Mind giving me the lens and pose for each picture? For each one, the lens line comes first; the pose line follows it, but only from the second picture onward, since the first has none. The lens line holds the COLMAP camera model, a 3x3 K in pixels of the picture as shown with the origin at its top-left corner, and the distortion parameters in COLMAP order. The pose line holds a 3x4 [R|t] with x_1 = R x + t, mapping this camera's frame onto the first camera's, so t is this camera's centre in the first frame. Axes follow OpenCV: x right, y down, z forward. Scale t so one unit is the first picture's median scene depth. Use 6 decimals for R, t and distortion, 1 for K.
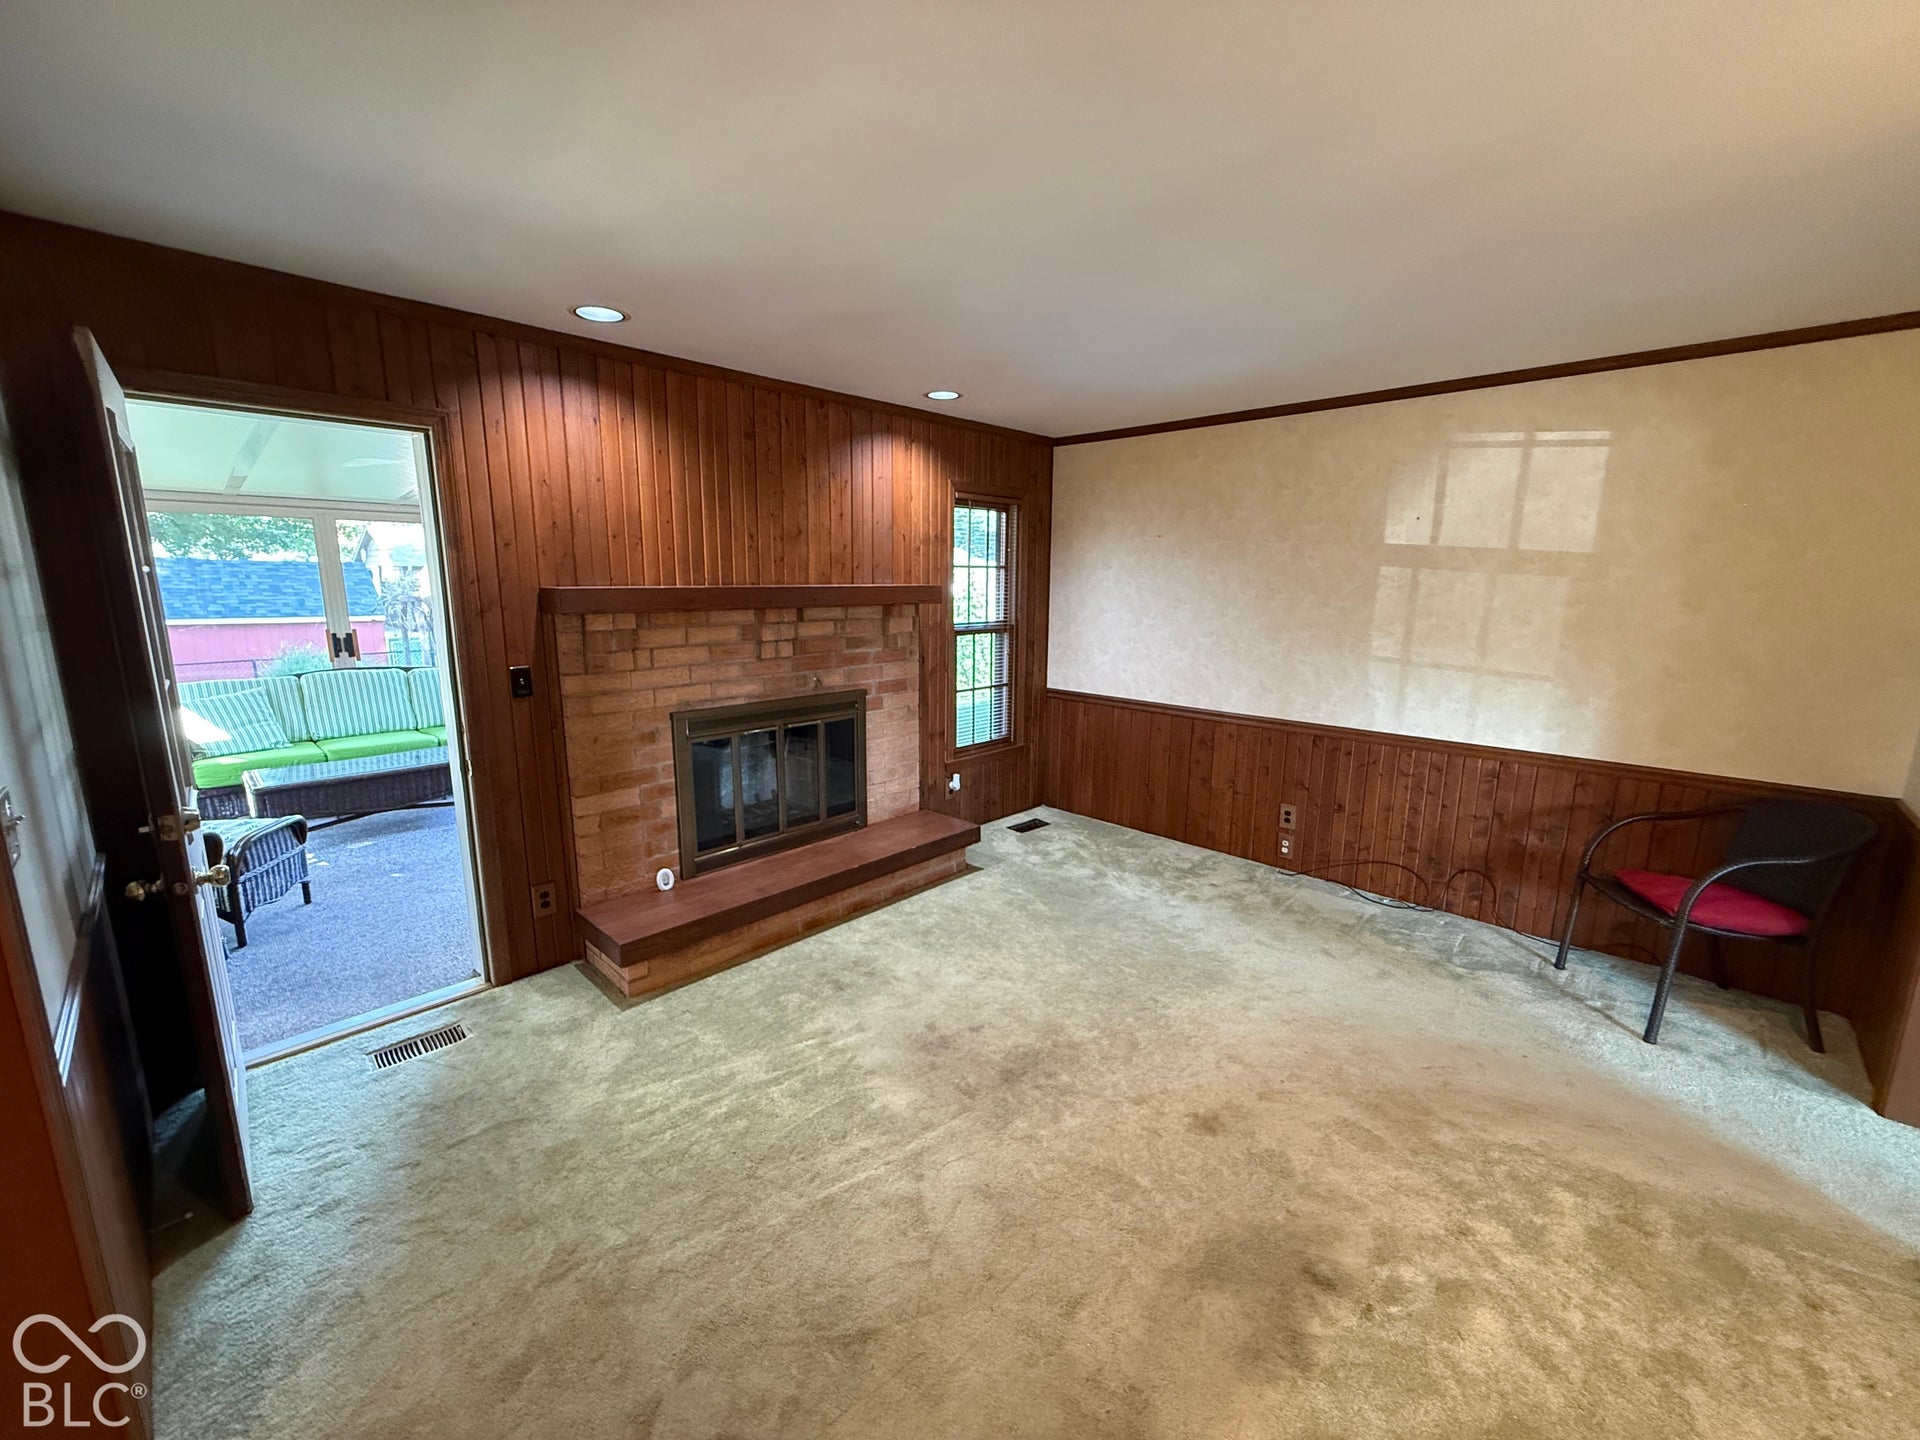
lens RADIAL K [[768.0, 0, 960.0], [0, 768.0, 720.0], [0, 0, 1]] dist [-0.000377, 0.000136]
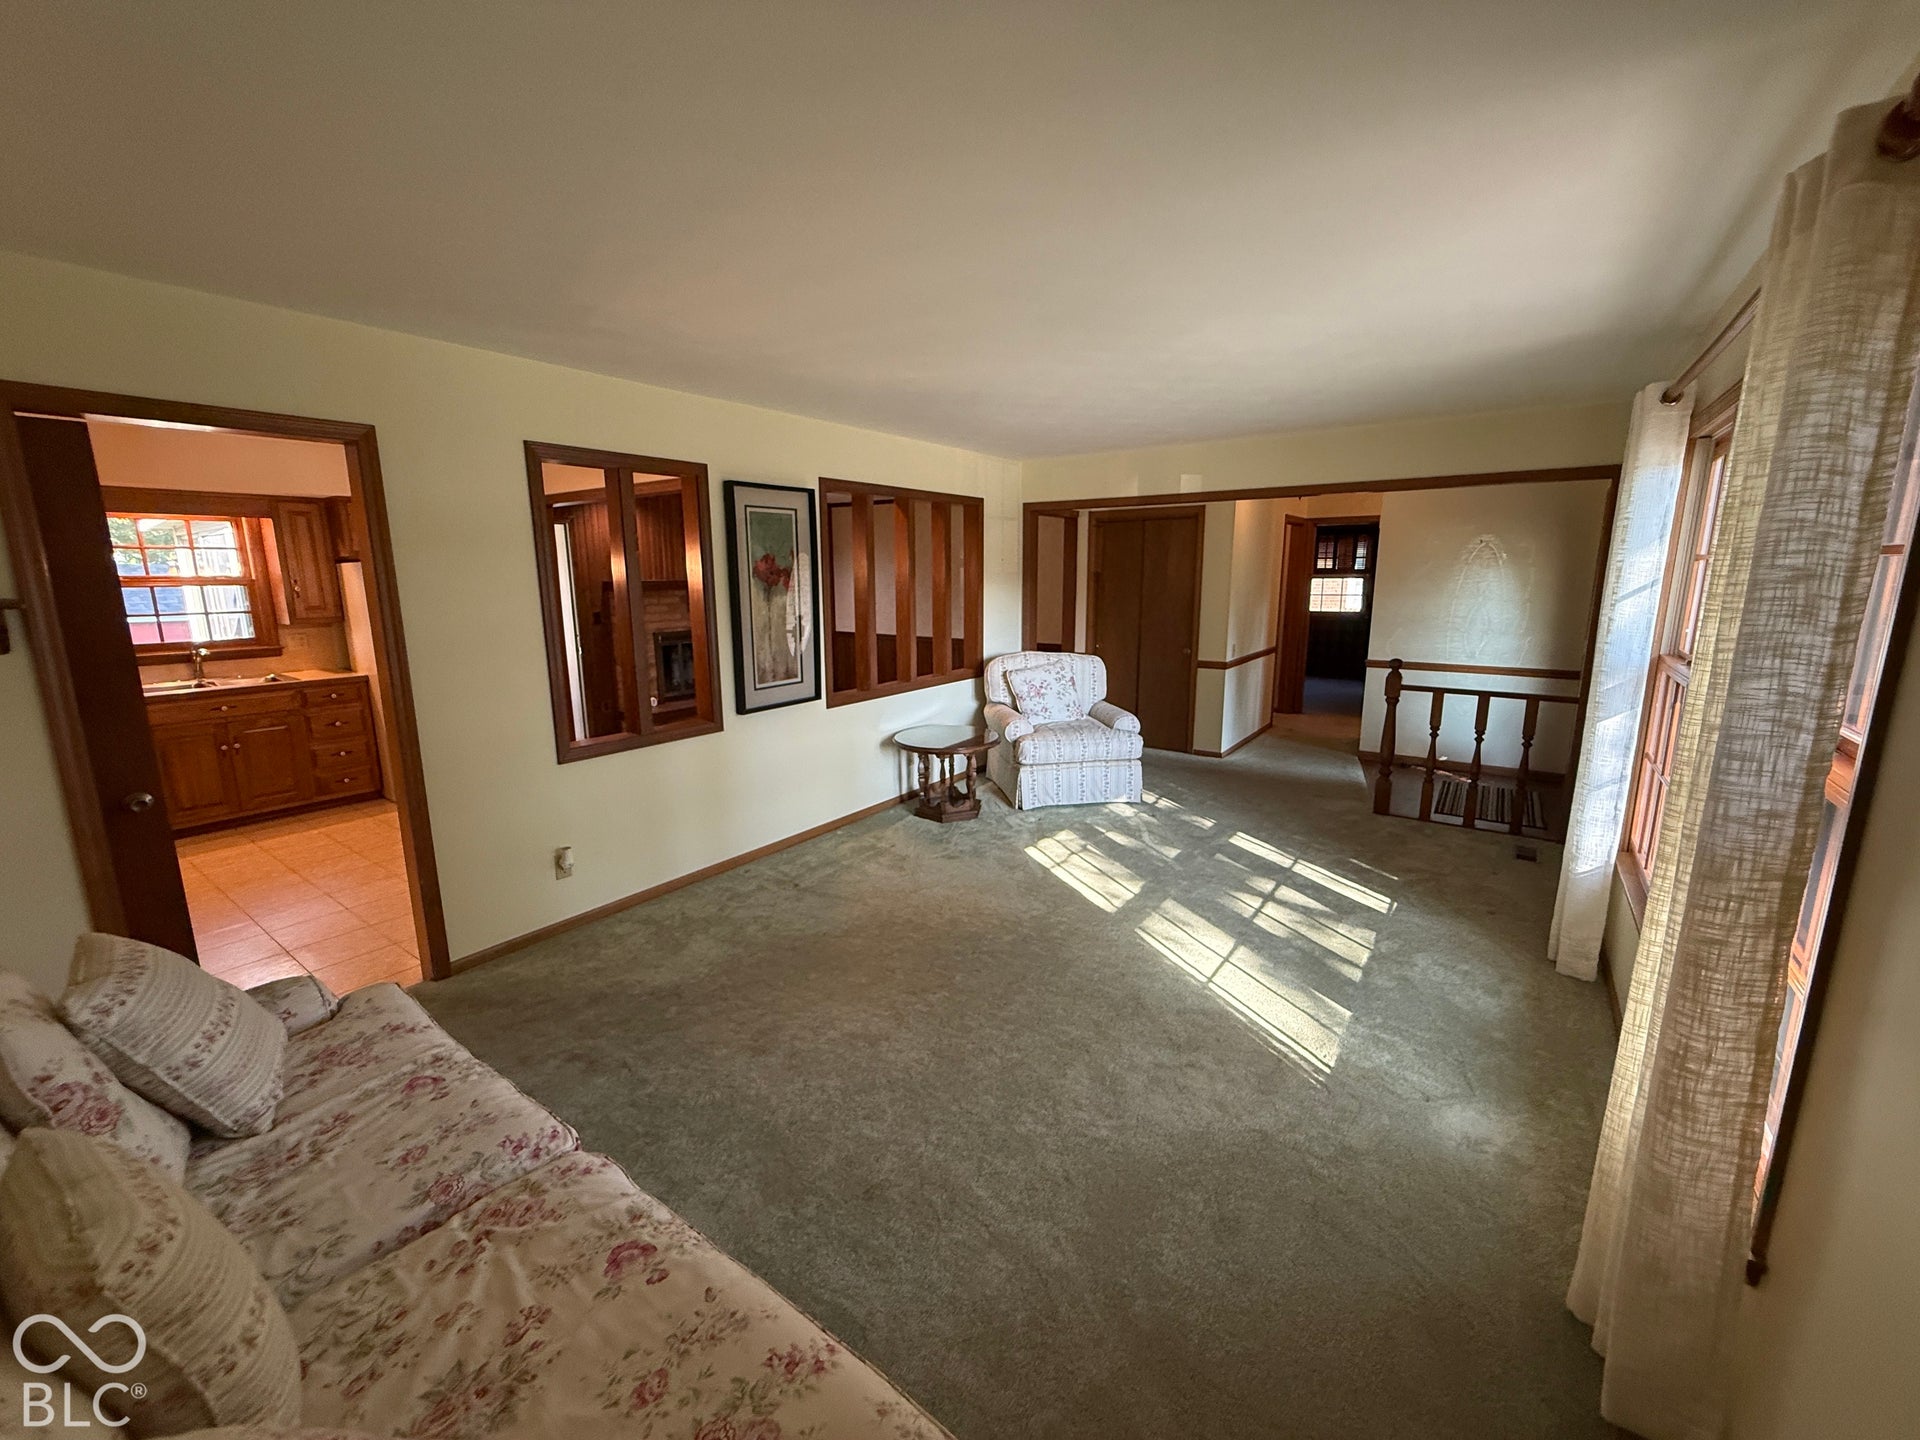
lens RADIAL K [[768.0, 0, 960.0], [0, 768.0, 720.0], [0, 0, 1]] dist [-0.000377, 0.000136]
pose [[0.988743, -0.040345, 0.144083, 0.205775], [0.039145, 0.999171, 0.011149, 0.260354], [-0.144414, -0.005384, 0.989503, -1.442475]]
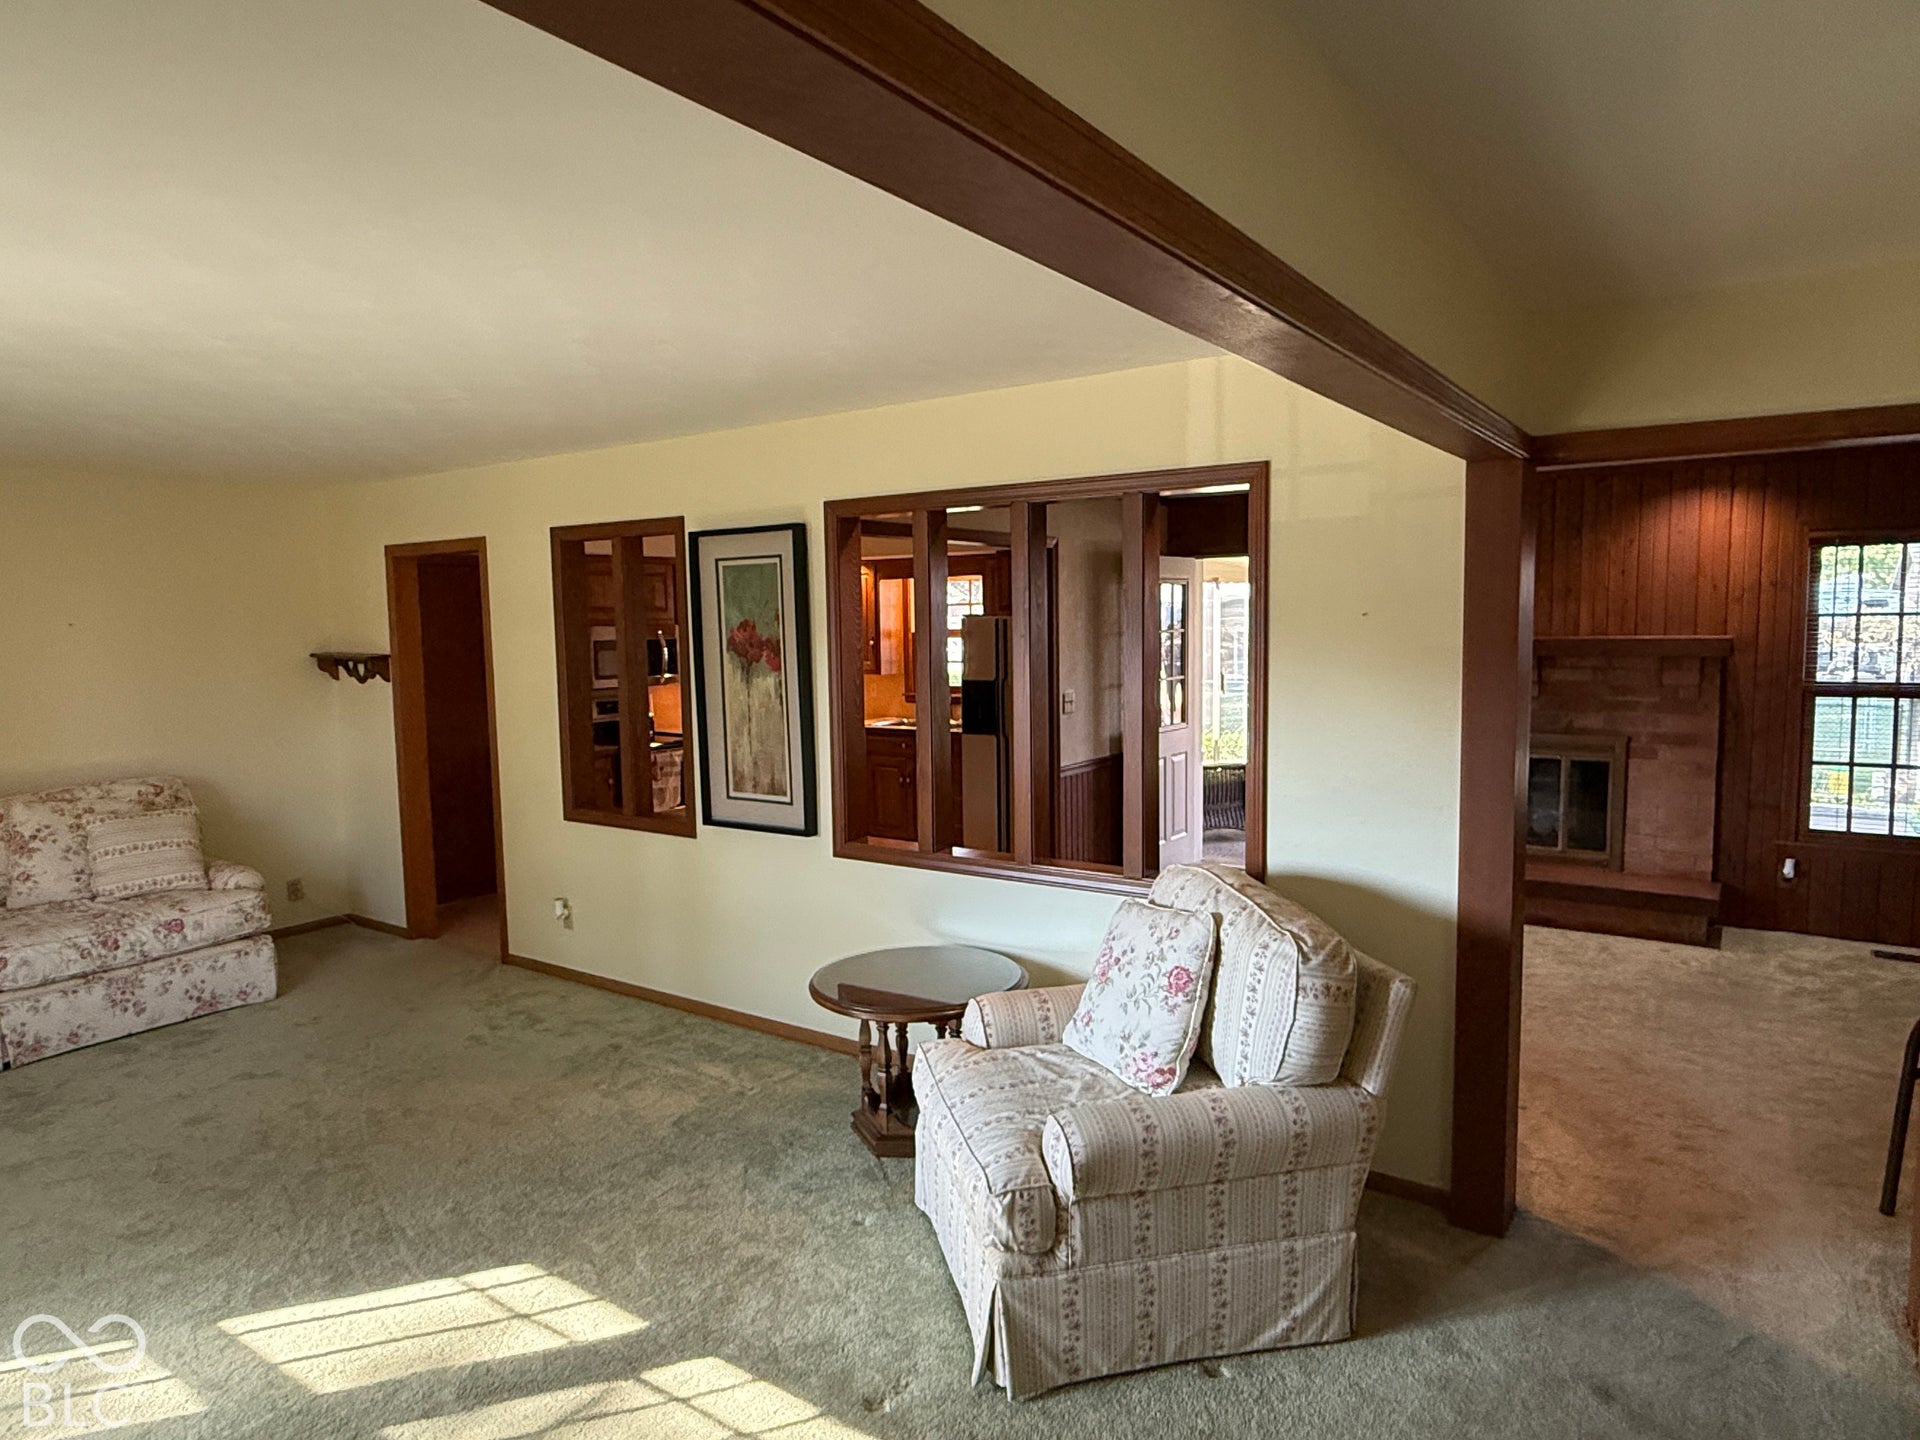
lens RADIAL K [[1168.9, 0, 960.0], [0, 1168.9, 720.0], [0, 0, 1]] dist [0.003458, 0.000221]
pose [[0.162870, 0.078622, -0.983510, 1.469477], [-0.163368, 0.985209, 0.051704, 0.004956], [0.973028, 0.152253, 0.173305, -0.177767]]
